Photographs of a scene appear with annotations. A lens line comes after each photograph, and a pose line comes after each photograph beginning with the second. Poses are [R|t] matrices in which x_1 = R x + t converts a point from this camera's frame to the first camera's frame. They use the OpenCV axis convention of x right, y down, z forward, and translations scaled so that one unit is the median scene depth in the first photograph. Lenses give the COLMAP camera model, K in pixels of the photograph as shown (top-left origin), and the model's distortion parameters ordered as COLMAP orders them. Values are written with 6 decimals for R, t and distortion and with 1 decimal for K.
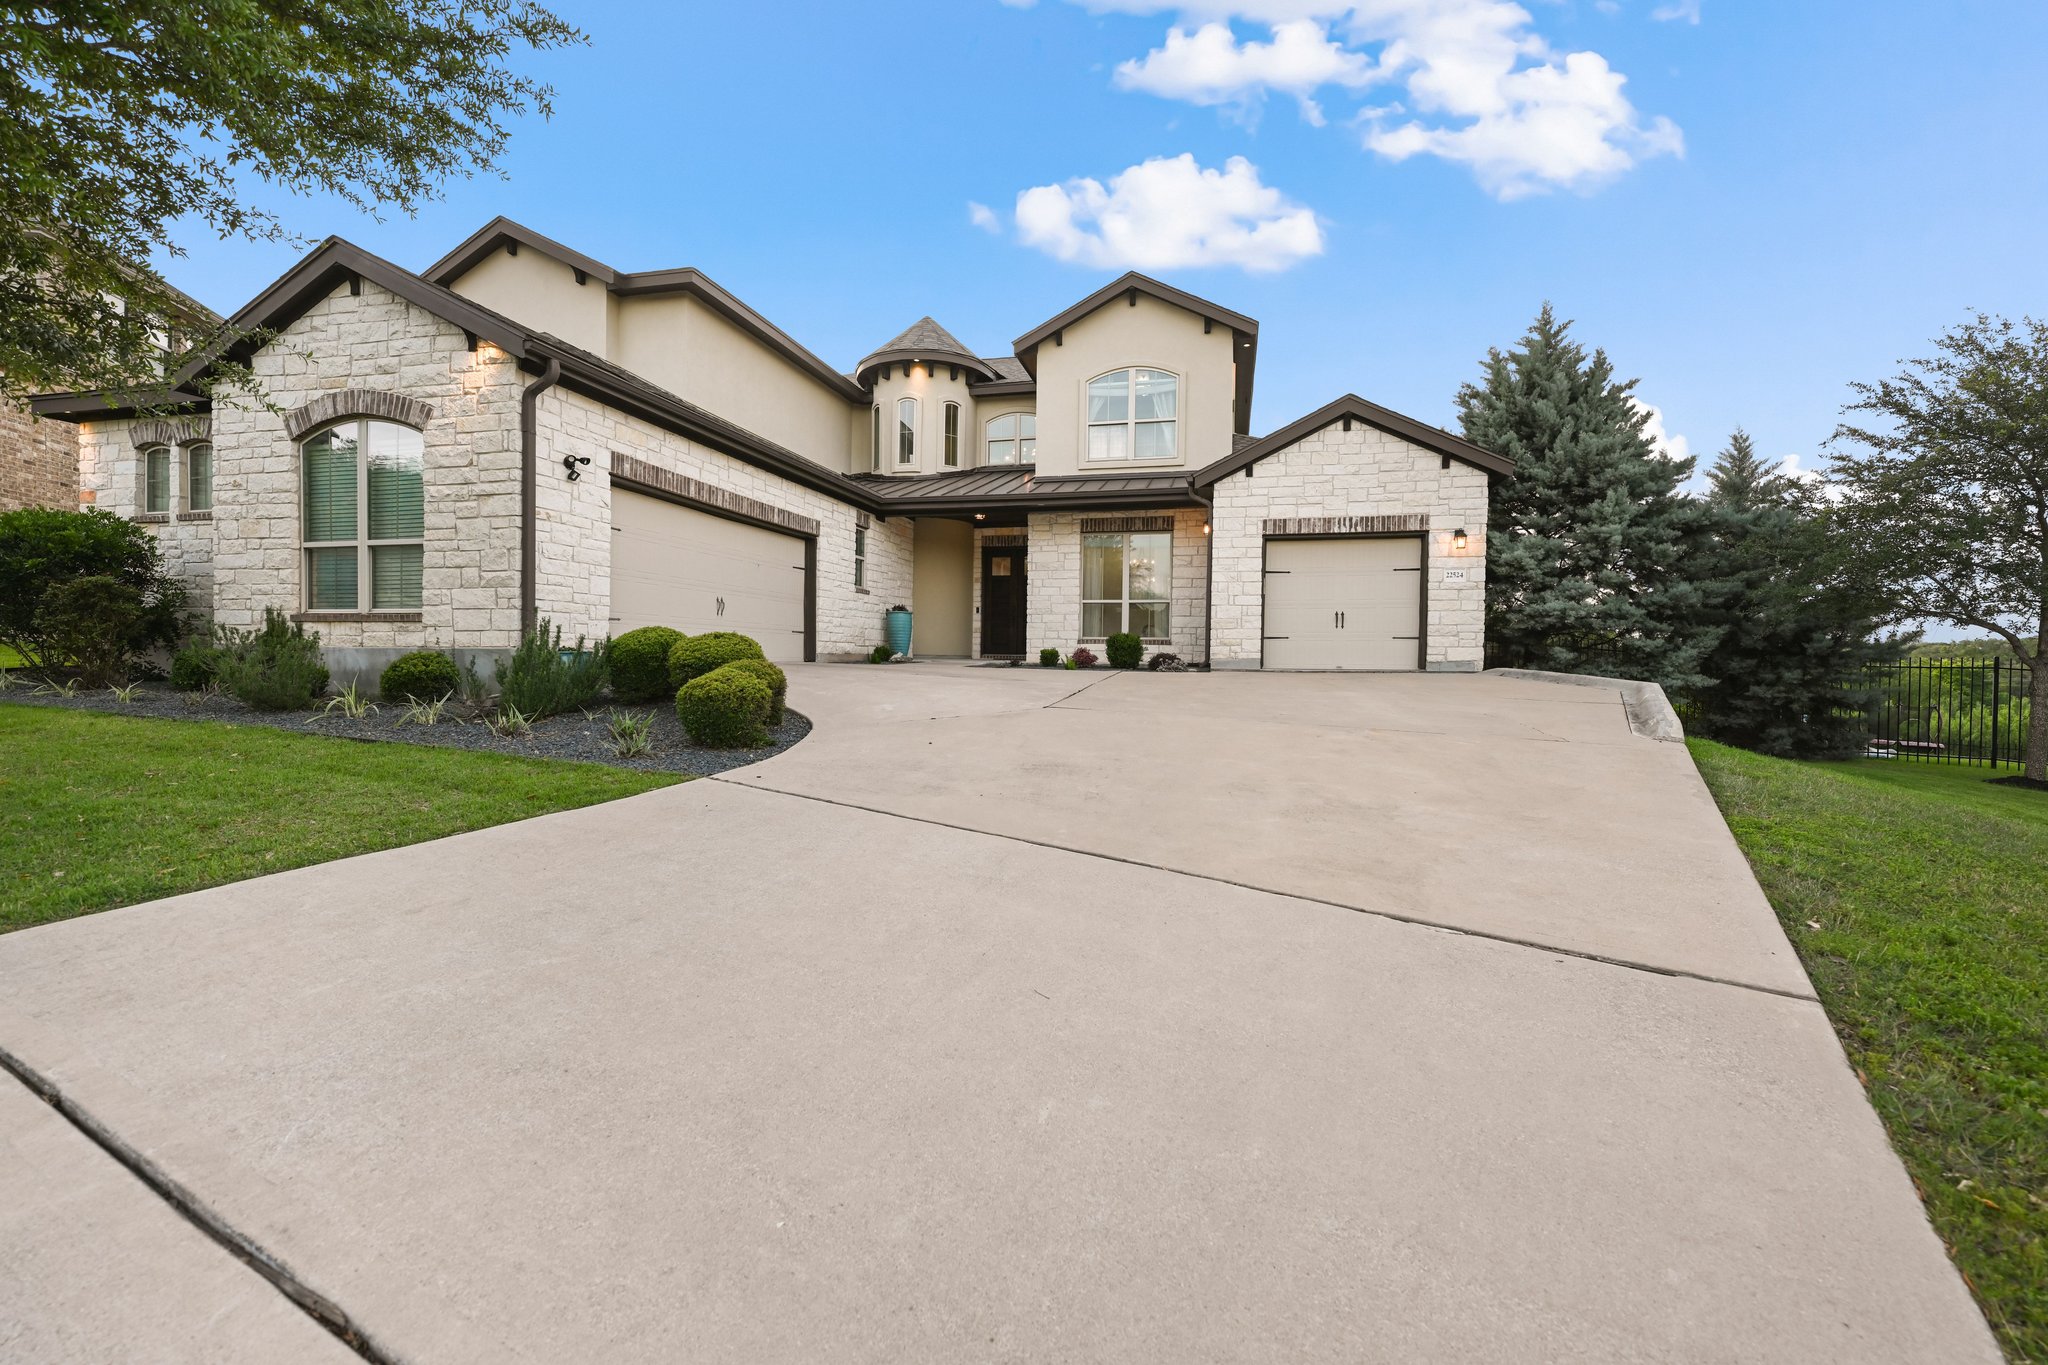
lens RADIAL K [[824.5, 0, 1027.0], [0, 824.5, 656.9], [0, 0, 1]] dist [0.000664, 0.000220]
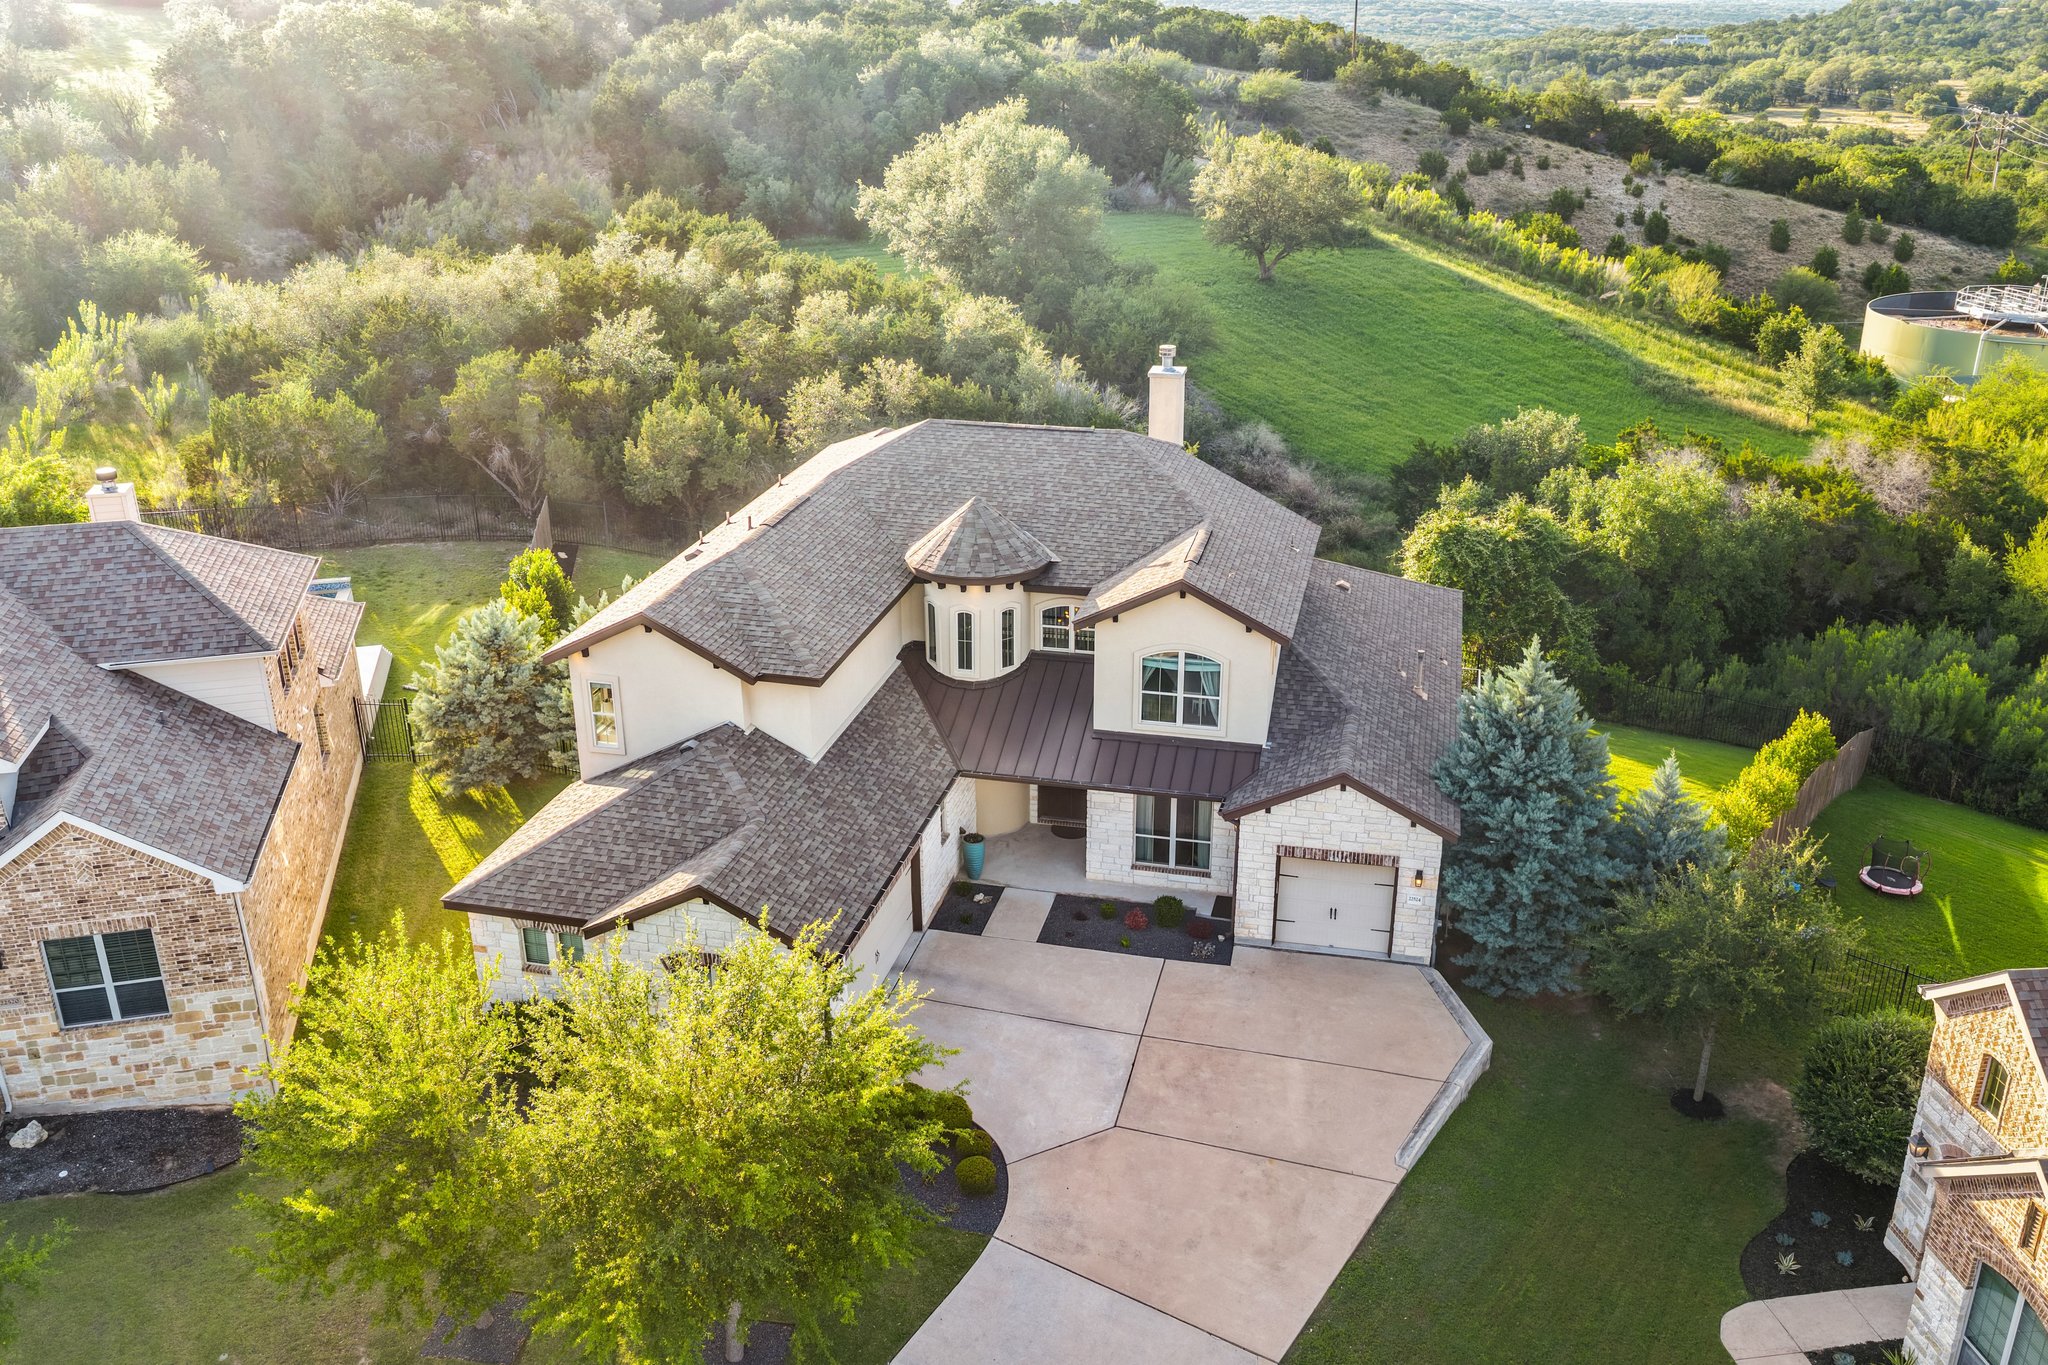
lens RADIAL K [[1731.2, 0, 1024.0], [0, 1731.2, 682.5], [0, 0, 1]] dist [0.000835, 0.001094]
pose [[0.999808, -0.018849, -0.005315, -0.084045], [0.019451, 0.924151, 0.381533, -1.409551], [-0.002279, -0.381563, 0.924340, -1.356640]]
